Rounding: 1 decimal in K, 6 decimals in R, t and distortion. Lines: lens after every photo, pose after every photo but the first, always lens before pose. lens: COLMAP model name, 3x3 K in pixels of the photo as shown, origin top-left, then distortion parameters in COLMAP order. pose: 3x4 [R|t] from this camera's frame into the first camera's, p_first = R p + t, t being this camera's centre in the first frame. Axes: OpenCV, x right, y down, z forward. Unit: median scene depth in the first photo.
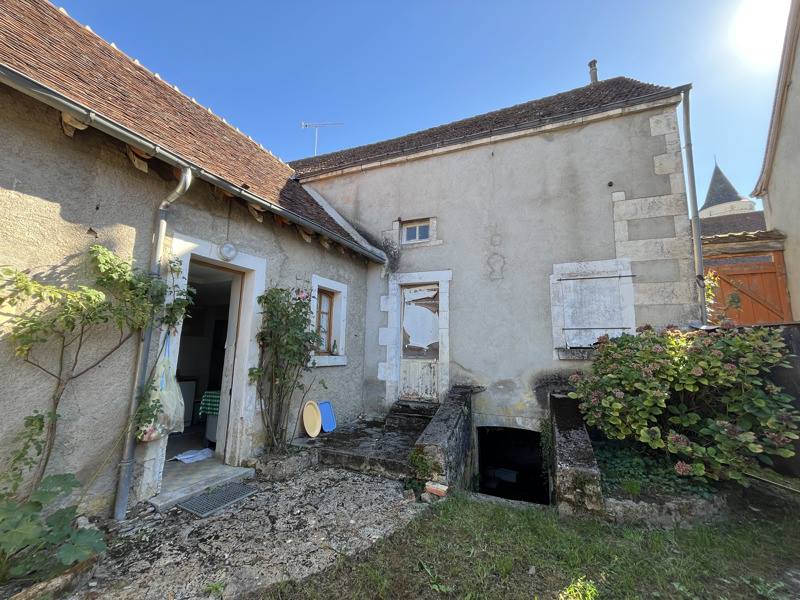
lens RADIAL K [[322.3, 0, 400.0], [0, 322.3, 300.0], [0, 0, 1]] dist [0.000063, 0.000170]
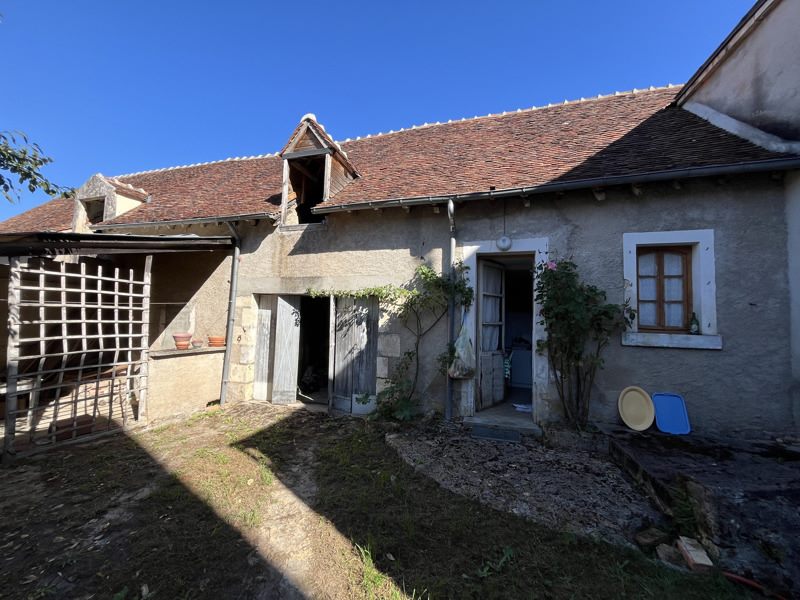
lens RADIAL K [[322.3, 0, 400.0], [0, 322.3, 300.0], [0, 0, 1]] dist [0.000063, 0.000170]
pose [[0.150334, -0.073542, -0.985896, 0.650915], [0.128672, 0.990203, -0.054243, 0.087061], [0.980226, -0.118703, 0.158324, 0.435768]]
